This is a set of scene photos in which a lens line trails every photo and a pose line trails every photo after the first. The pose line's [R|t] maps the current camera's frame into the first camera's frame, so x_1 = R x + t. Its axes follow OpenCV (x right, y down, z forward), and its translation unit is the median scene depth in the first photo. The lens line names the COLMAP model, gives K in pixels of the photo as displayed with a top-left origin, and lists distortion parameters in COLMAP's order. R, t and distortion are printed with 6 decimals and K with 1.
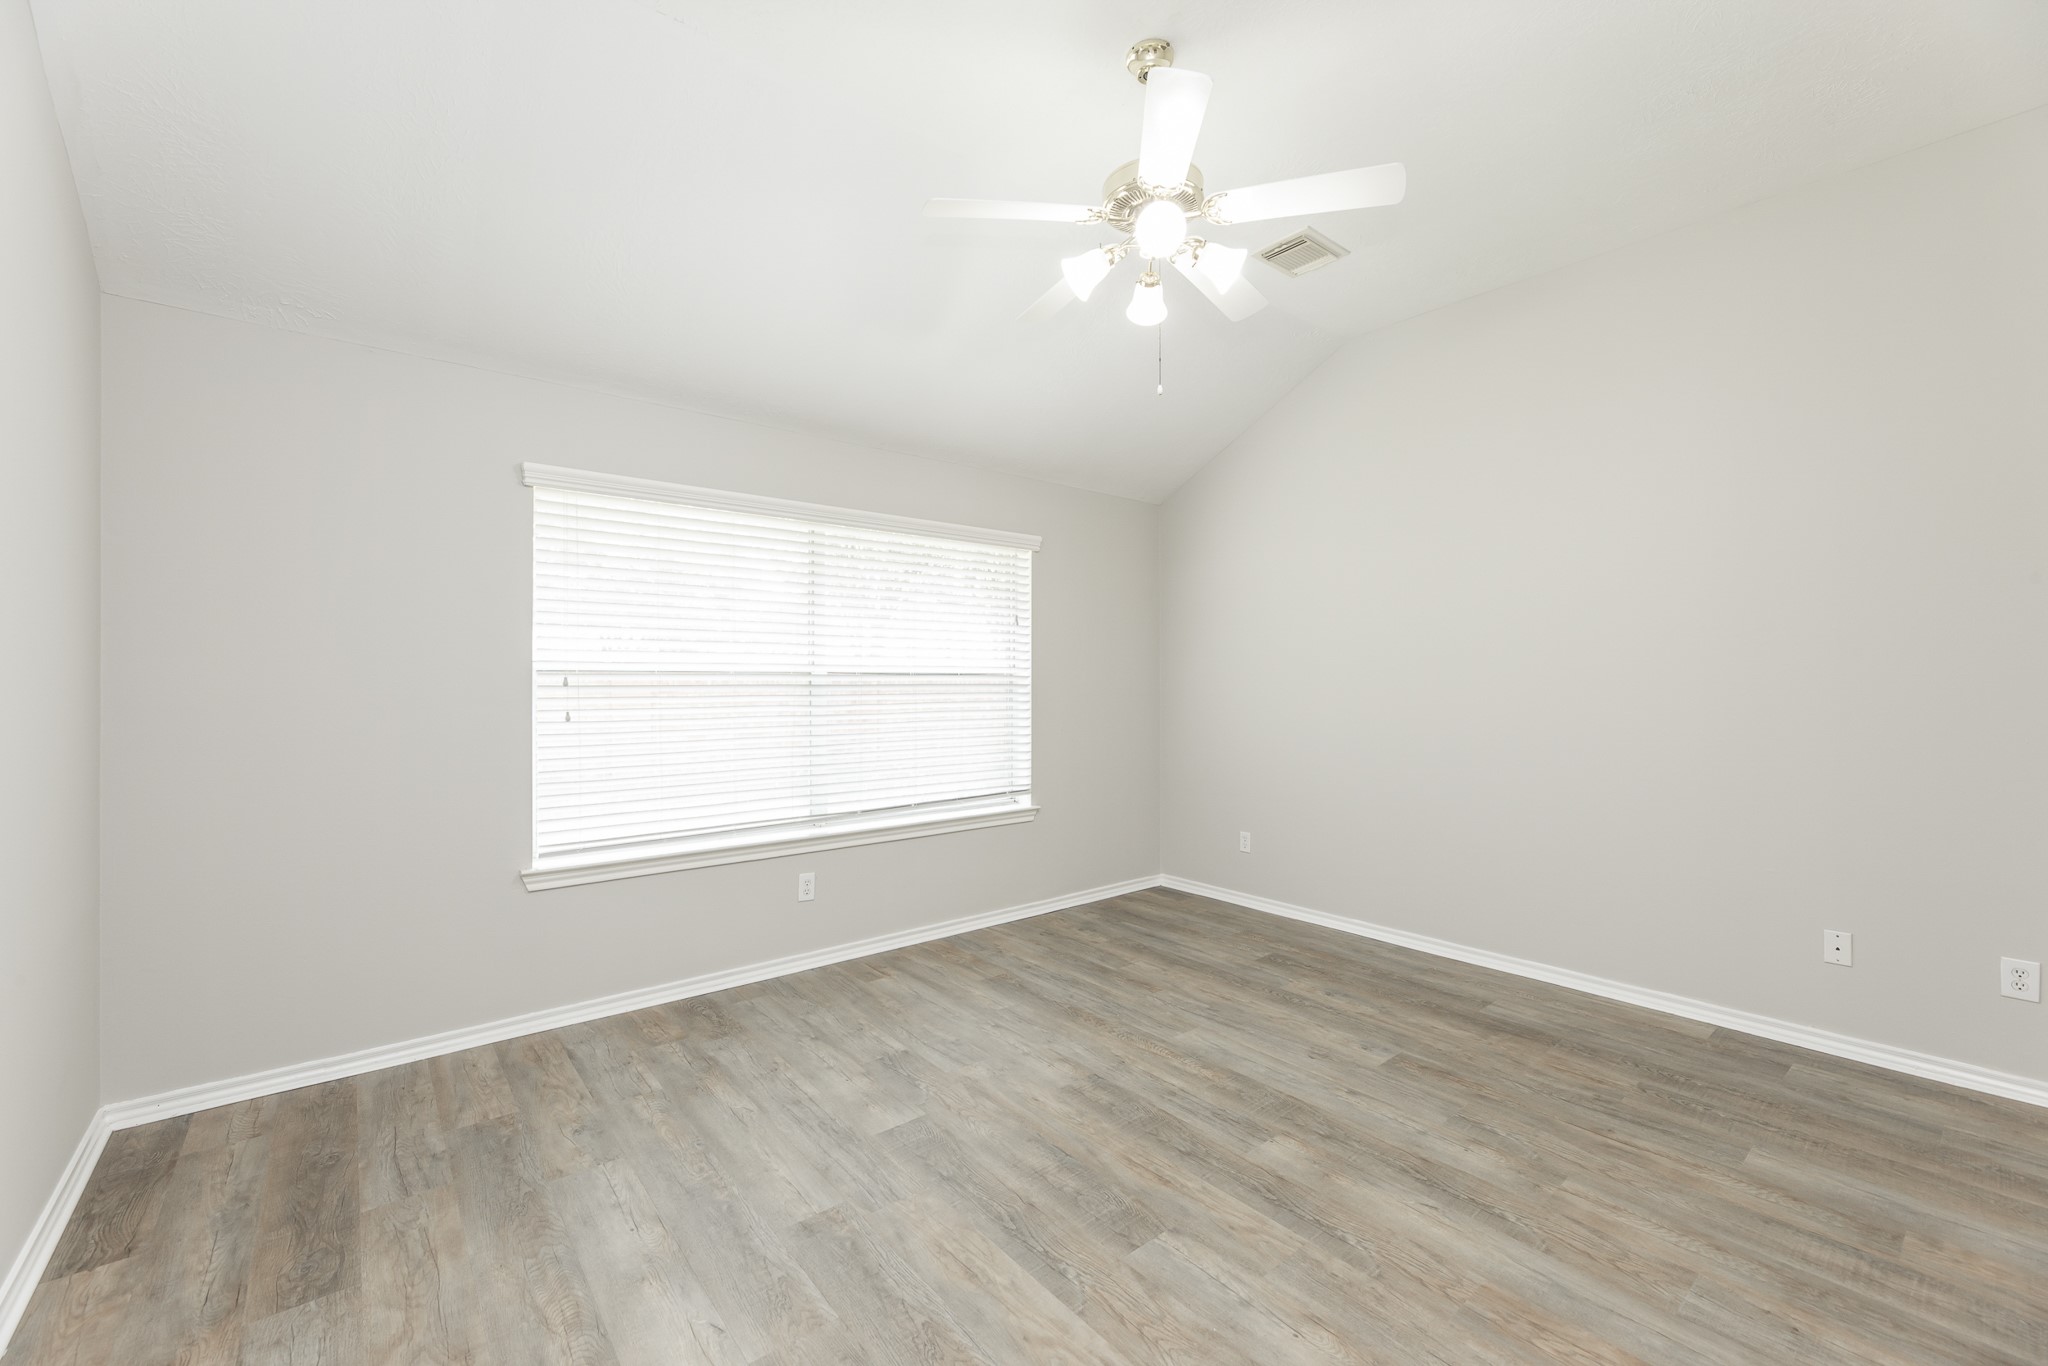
lens RADIAL K [[828.1, 0, 1021.7], [0, 828.1, 683.5], [0, 0, 1]] dist [-0.004340, 0.000669]
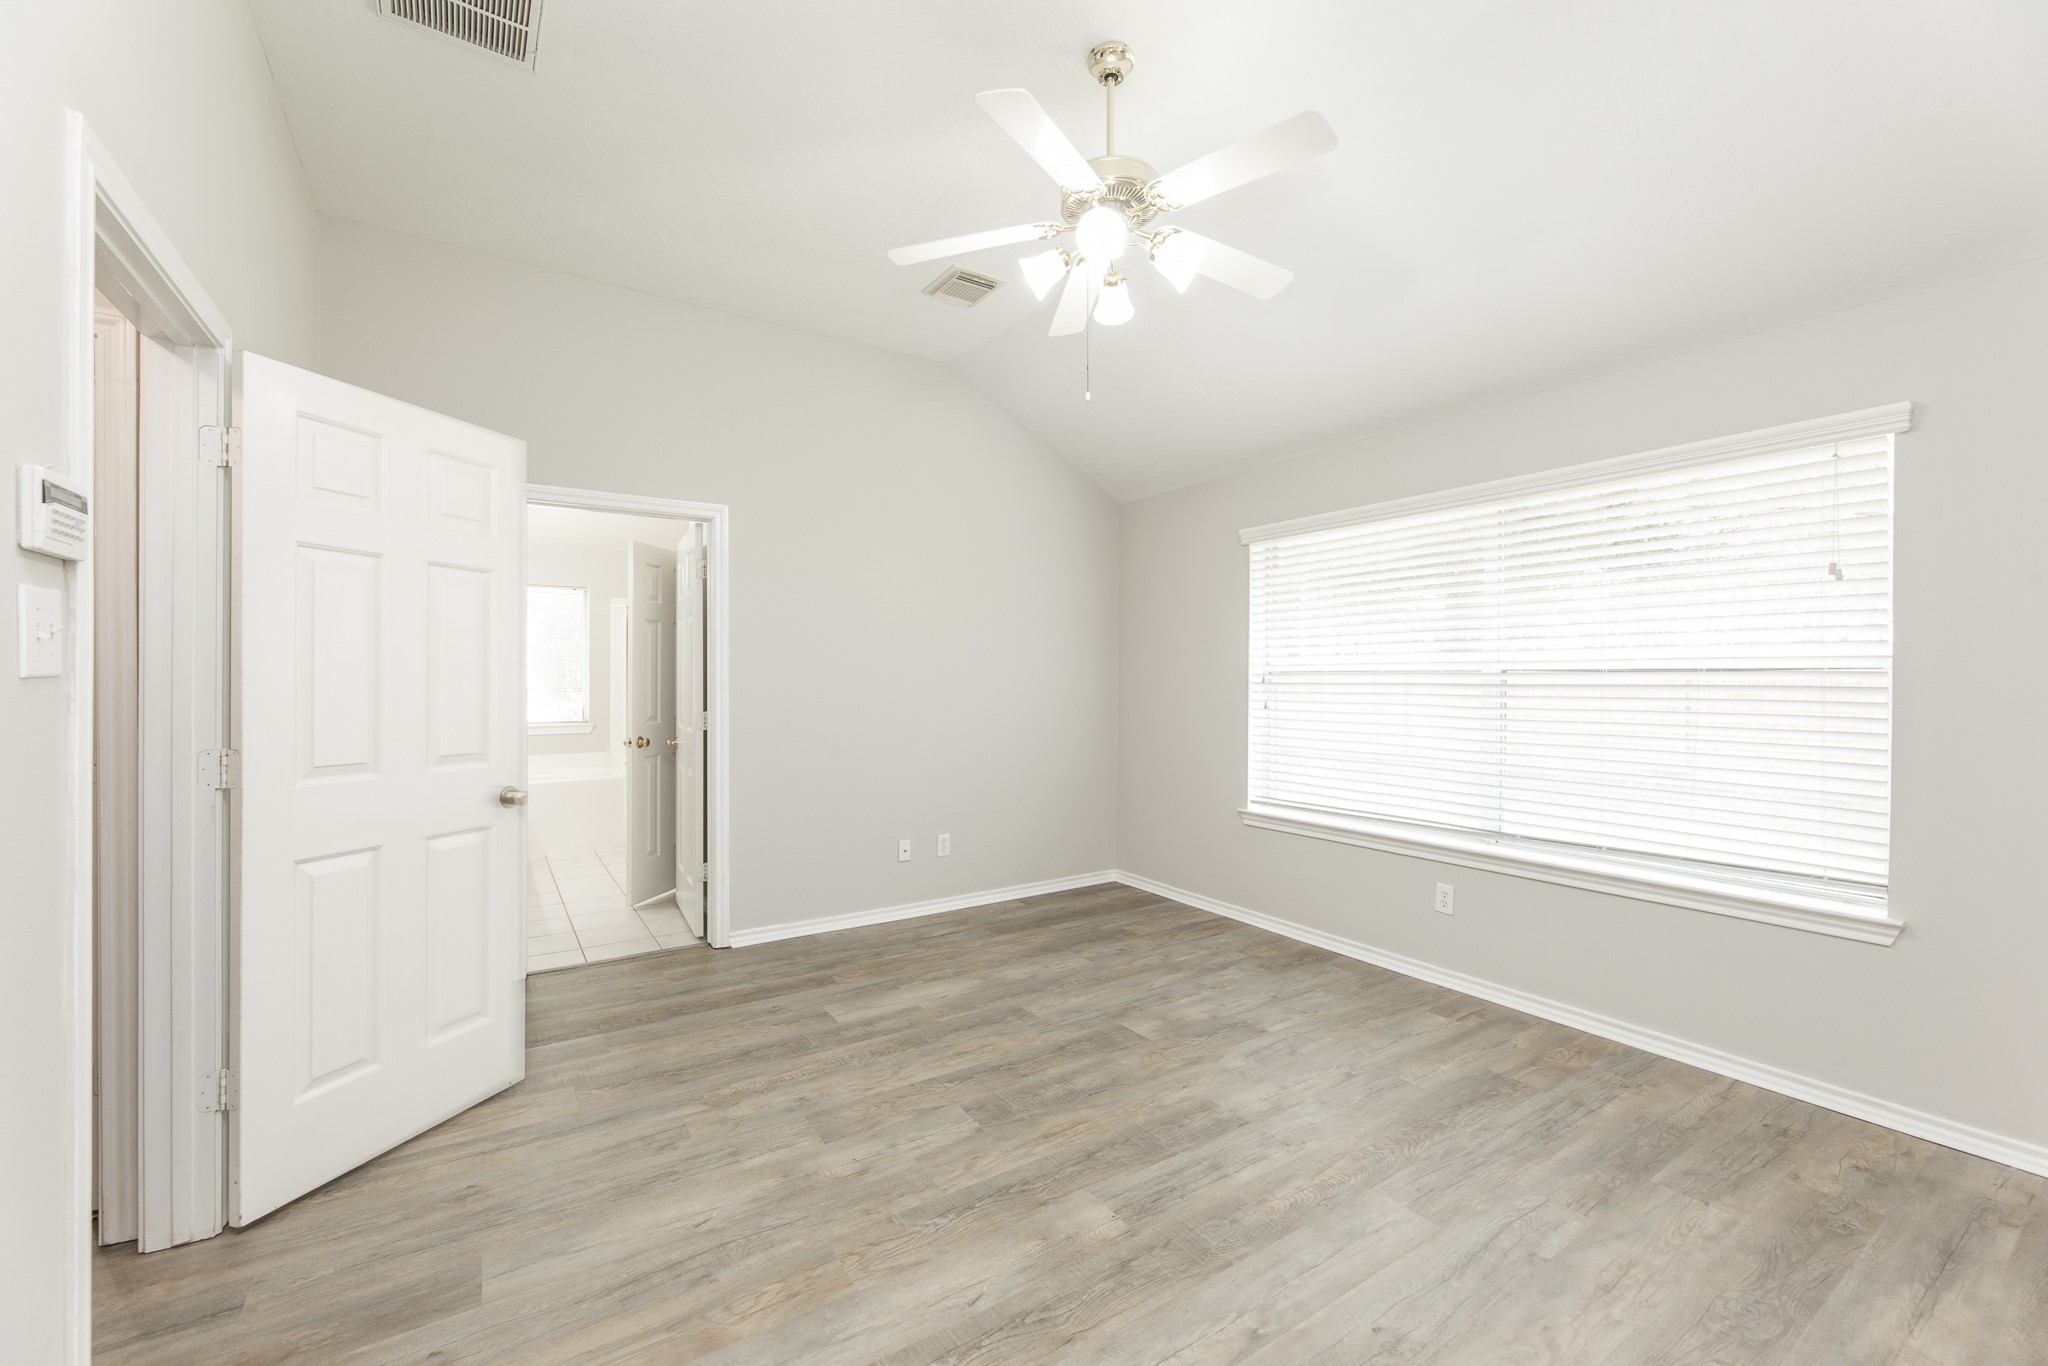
lens RADIAL K [[828.1, 0, 1021.7], [0, 828.1, 683.5], [0, 0, 1]] dist [-0.004340, 0.000669]
pose [[-0.104221, 0.005228, -0.994540, 0.916860], [-0.005091, 0.999970, 0.005791, -0.002340], [0.994541, 0.005667, -0.104191, 0.782674]]
